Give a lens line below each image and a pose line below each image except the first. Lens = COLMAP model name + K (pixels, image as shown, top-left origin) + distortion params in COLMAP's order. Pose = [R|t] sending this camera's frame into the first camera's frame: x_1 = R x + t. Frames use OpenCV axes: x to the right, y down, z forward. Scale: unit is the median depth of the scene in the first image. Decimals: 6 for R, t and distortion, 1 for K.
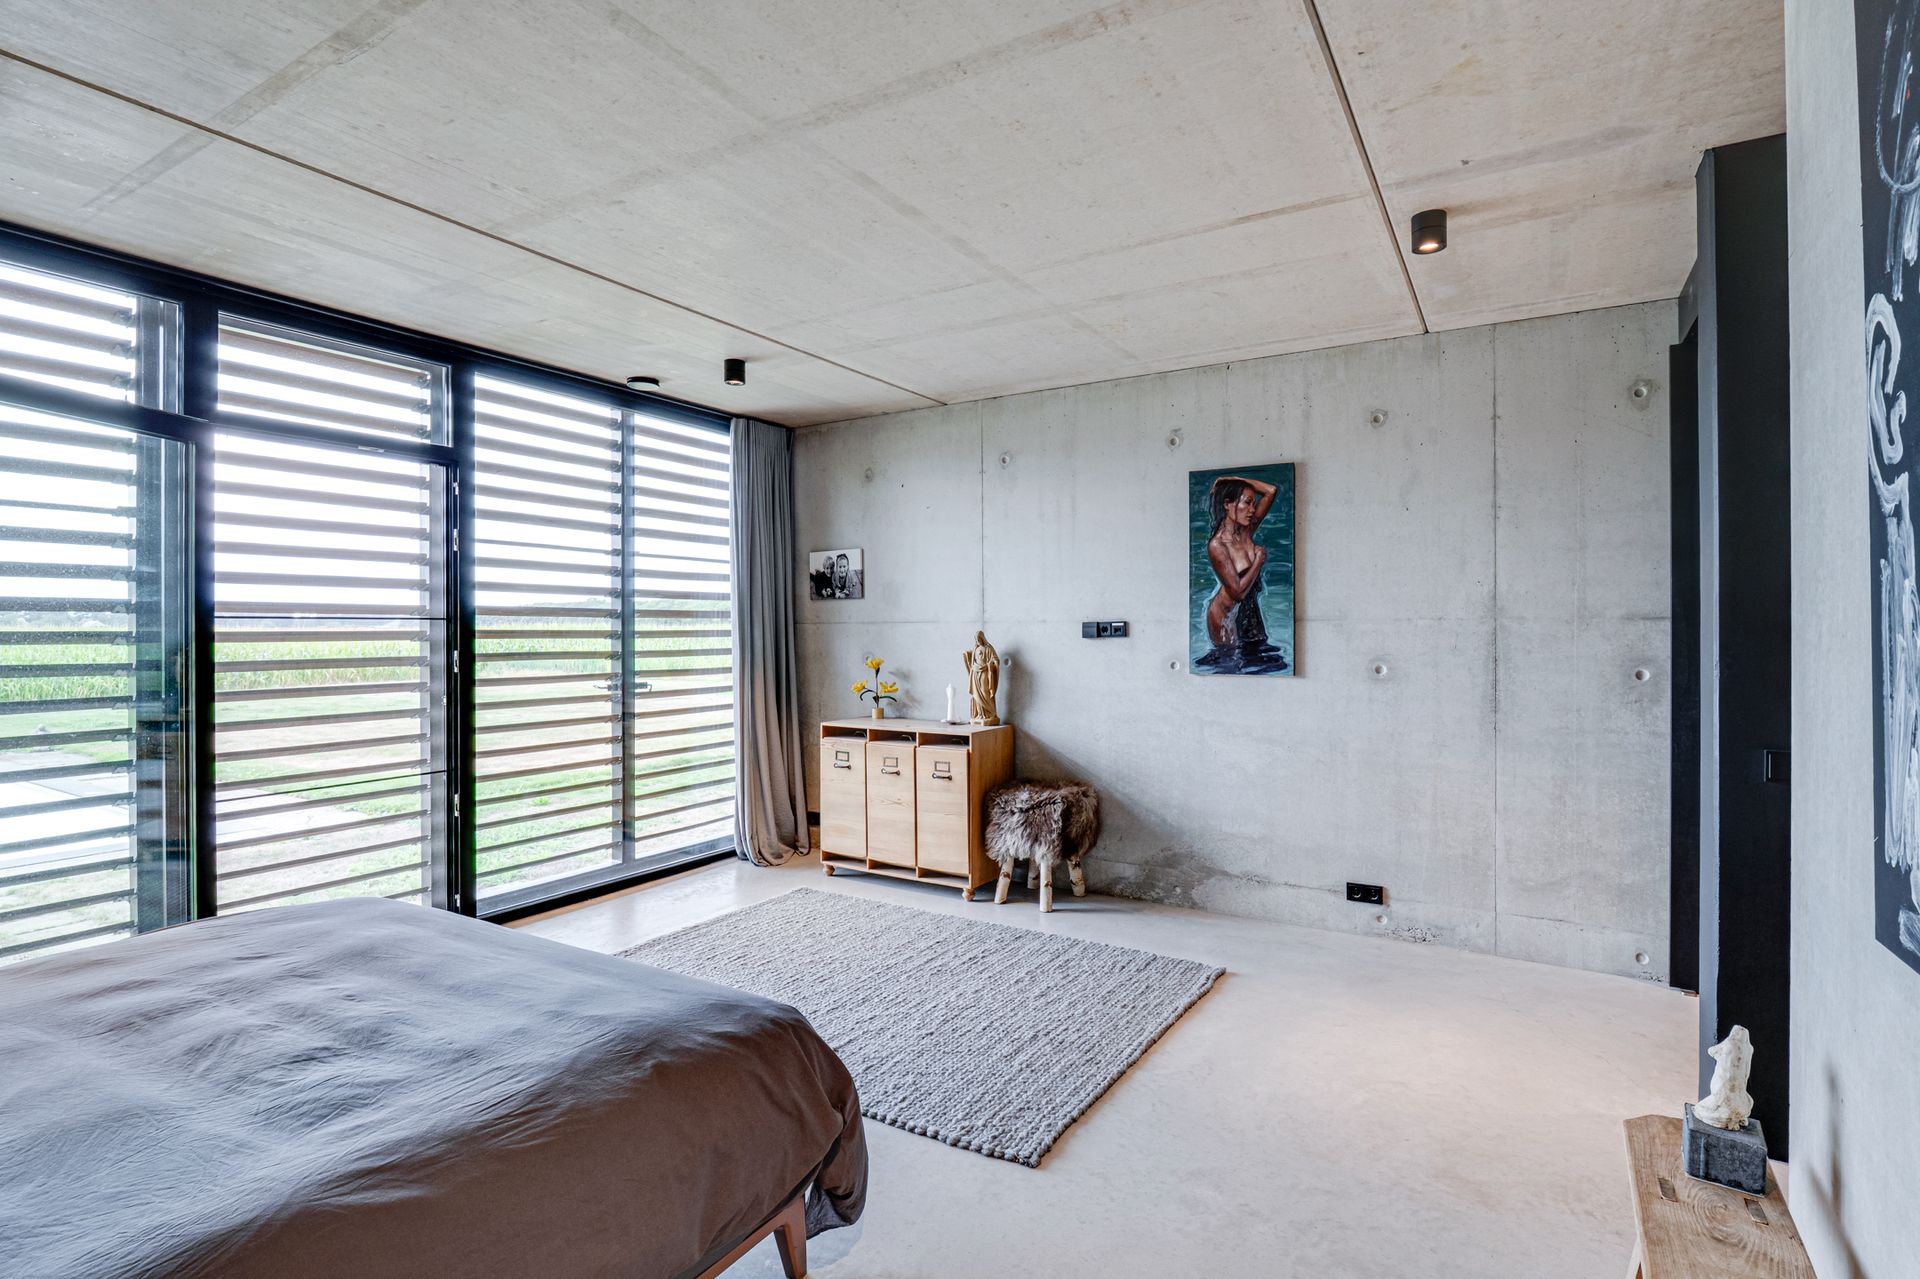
lens RADIAL K [[937.3, 0, 966.7], [0, 937.3, 626.7], [0, 0, 1]] dist [-0.014943, -0.002810]
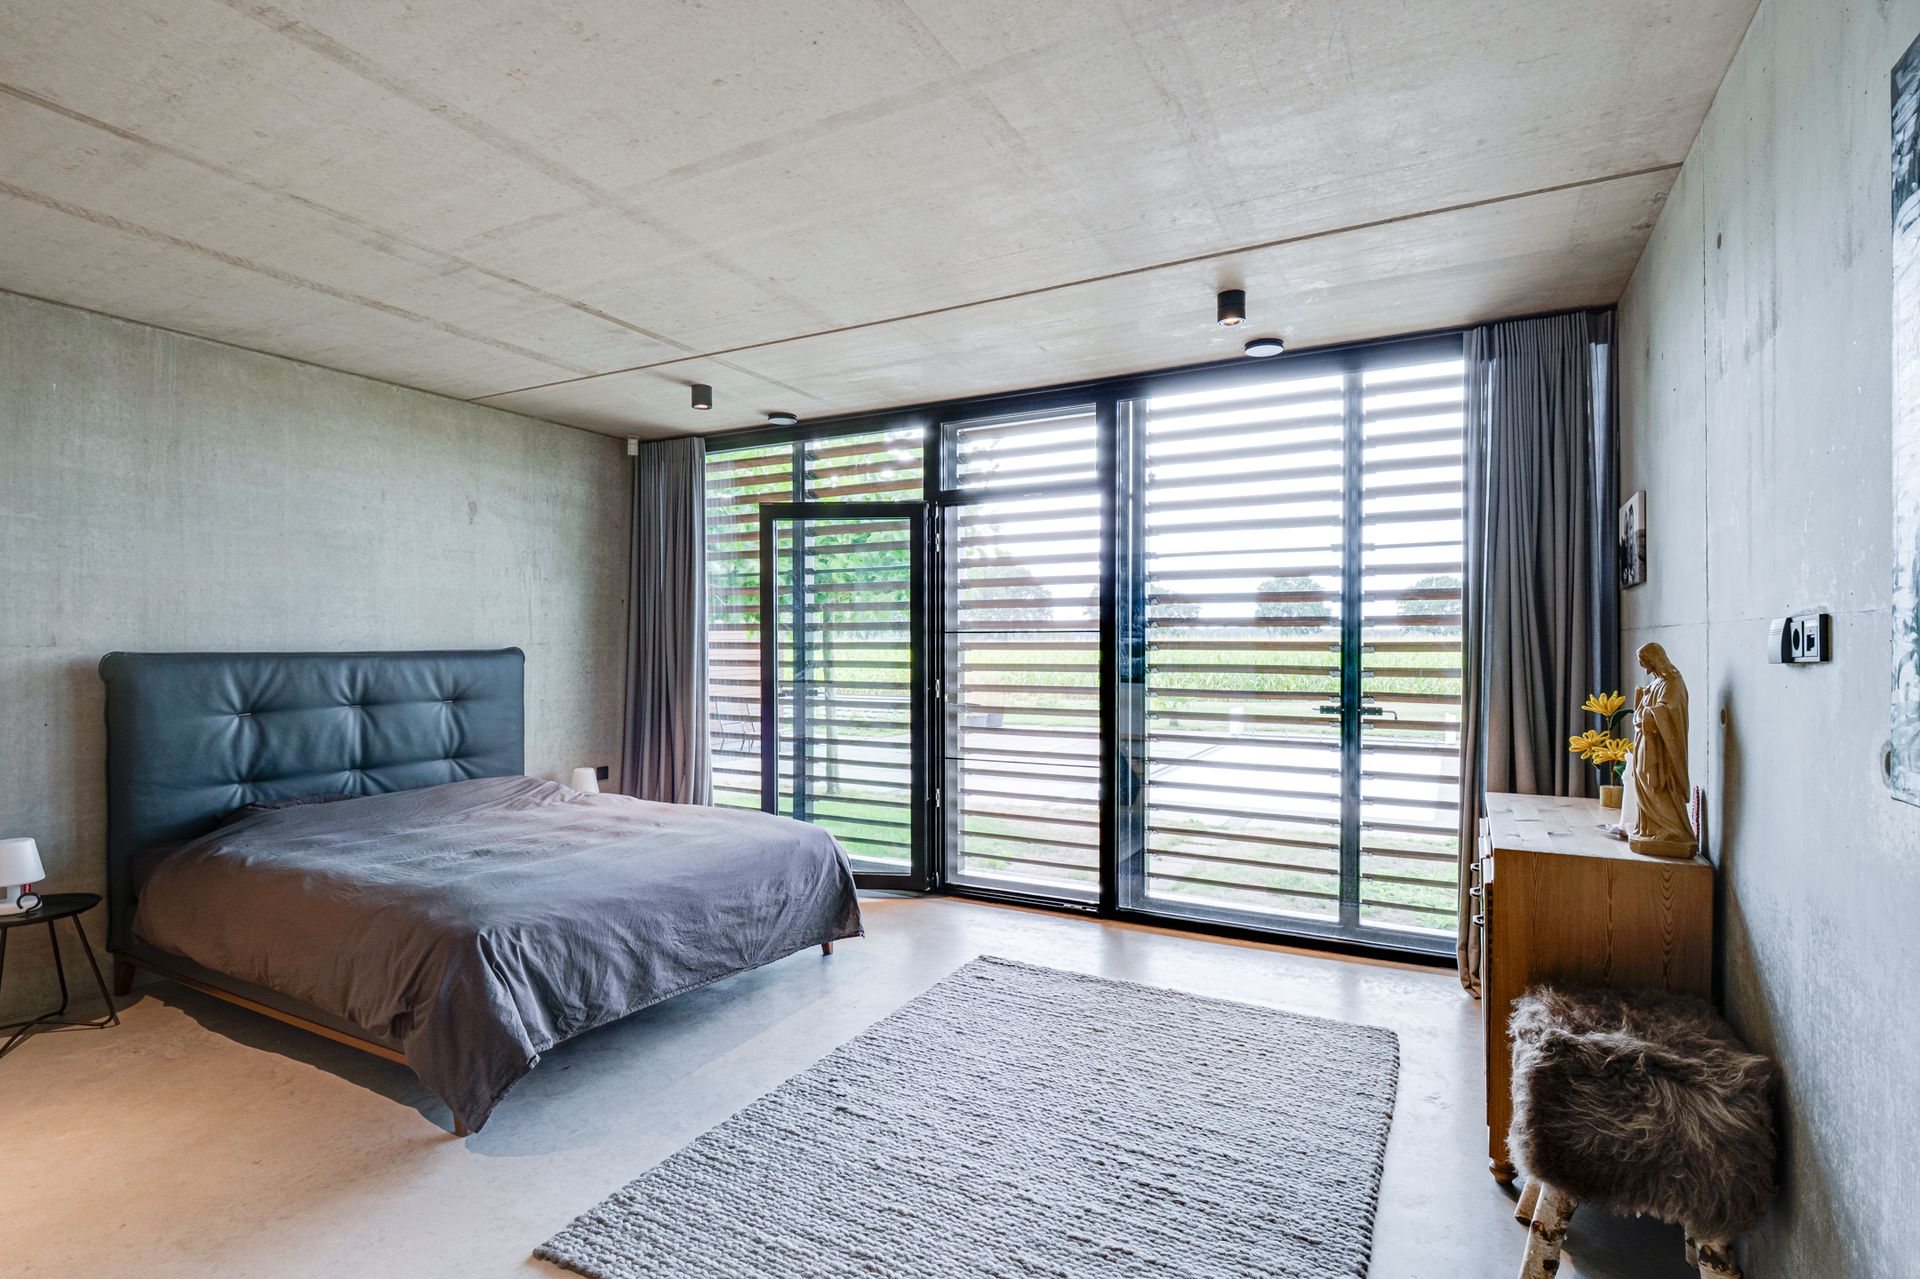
lens RADIAL K [[937.3, 0, 965.4], [0, 937.3, 652.6], [0, 0, 1]] dist [-0.014943, -0.002810]
pose [[0.043275, 0.011287, -0.998999, 0.544223], [0.001895, 0.999933, 0.011379, 0.004093], [0.999061, -0.002385, 0.043251, 0.782191]]
